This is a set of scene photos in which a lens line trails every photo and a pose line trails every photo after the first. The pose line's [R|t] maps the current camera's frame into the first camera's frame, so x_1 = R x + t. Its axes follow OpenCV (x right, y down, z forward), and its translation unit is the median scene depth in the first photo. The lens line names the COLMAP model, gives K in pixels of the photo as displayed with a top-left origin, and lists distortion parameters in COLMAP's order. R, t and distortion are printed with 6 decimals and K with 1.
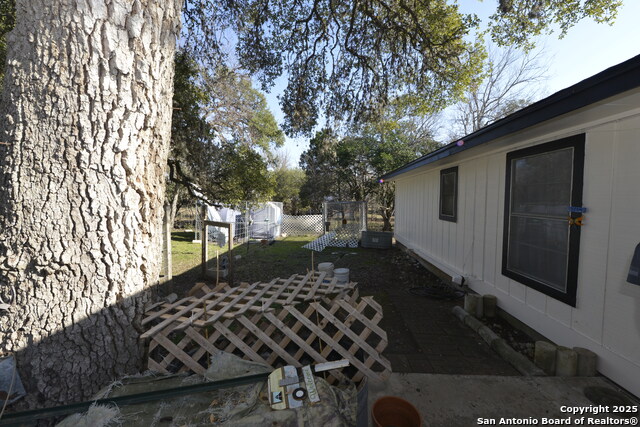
lens RADIAL K [[254.1, 0, 320.1], [0, 254.1, 210.9], [0, 0, 1]] dist [-0.009487, -0.000722]
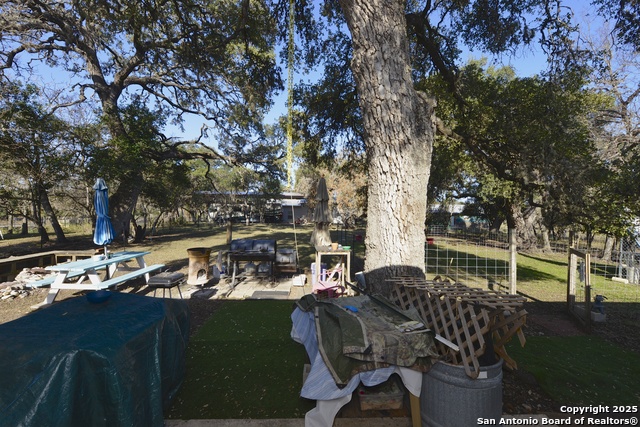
lens RADIAL K [[254.1, 0, 318.5], [0, 254.1, 214.1], [0, 0, 1]] dist [-0.009487, -0.000722]
pose [[0.065755, -0.010614, -0.997779, 1.512371], [-0.068214, 0.997556, -0.015107, -0.035568], [0.995501, 0.069056, 0.064870, 0.168143]]
